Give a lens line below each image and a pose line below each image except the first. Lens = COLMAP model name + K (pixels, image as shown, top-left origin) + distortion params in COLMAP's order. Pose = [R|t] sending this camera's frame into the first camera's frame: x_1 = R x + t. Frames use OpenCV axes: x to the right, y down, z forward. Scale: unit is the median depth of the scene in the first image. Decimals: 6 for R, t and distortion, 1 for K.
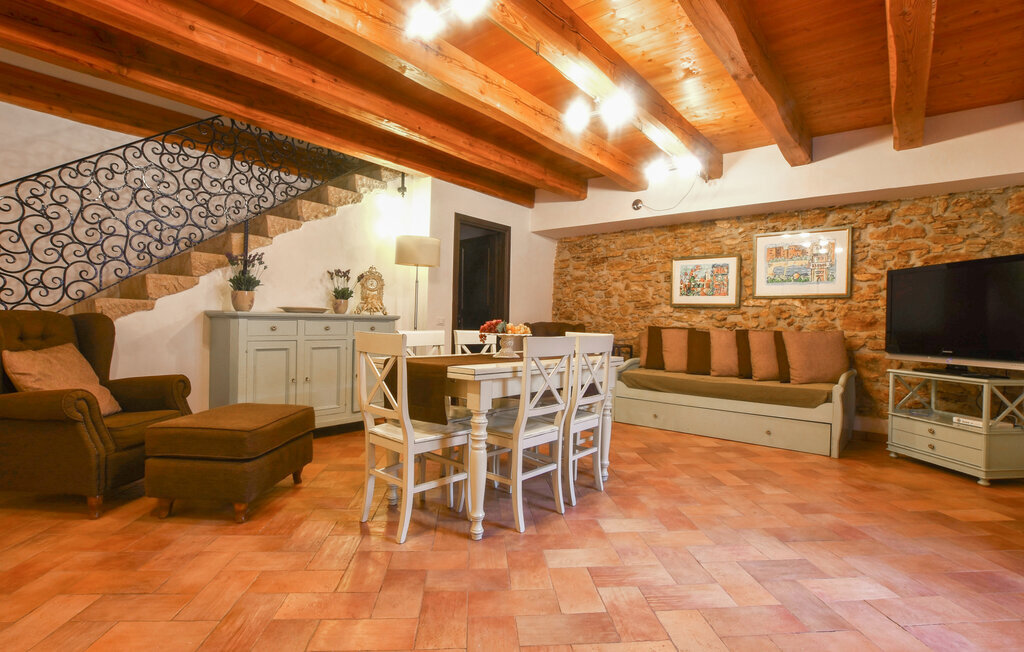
lens RADIAL K [[500.9, 0, 512.0], [0, 500.9, 326.0], [0, 0, 1]] dist [-0.026734, 0.001005]
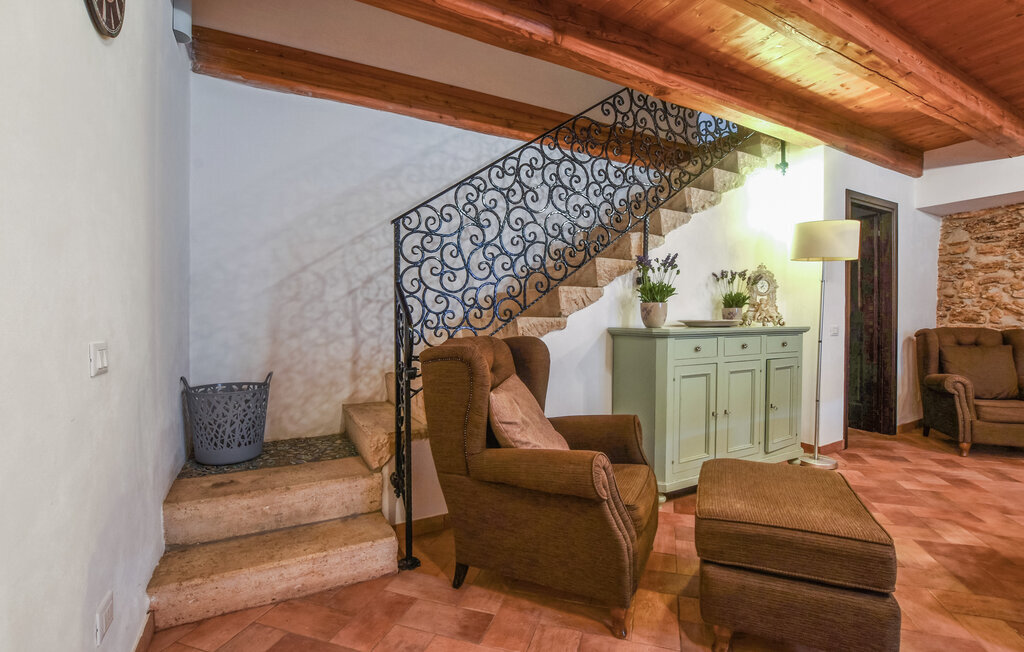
lens RADIAL K [[464.7, 0, 498.5], [0, 464.7, 320.8], [0, 0, 1]] dist [-0.027153, -0.000017]
pose [[0.920316, -0.020629, -0.390632, -0.524534], [0.017570, 0.999781, -0.011403, -0.039826], [0.390781, 0.003631, 0.920476, 0.227974]]
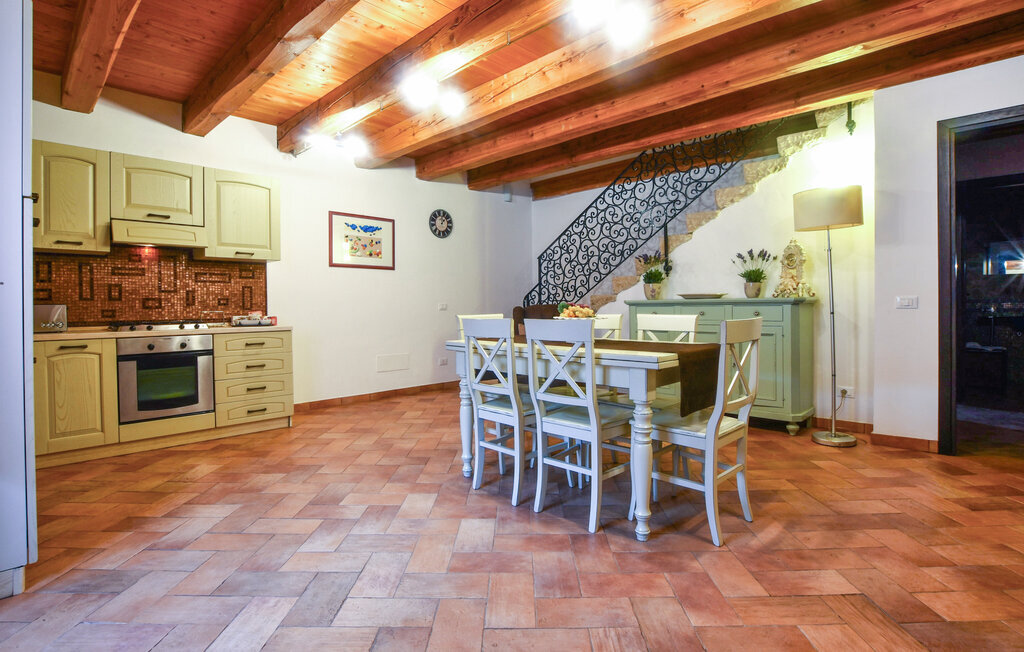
lens RADIAL K [[515.1, 0, 513.6], [0, 515.1, 306.5], [0, 0, 1]] dist [-0.028749, 0.000175]
pose [[-0.116049, -0.020187, -0.993038, 0.847427], [-0.002970, 0.999796, -0.019977, 0.014935], [0.993239, 0.000631, -0.116085, 0.879500]]
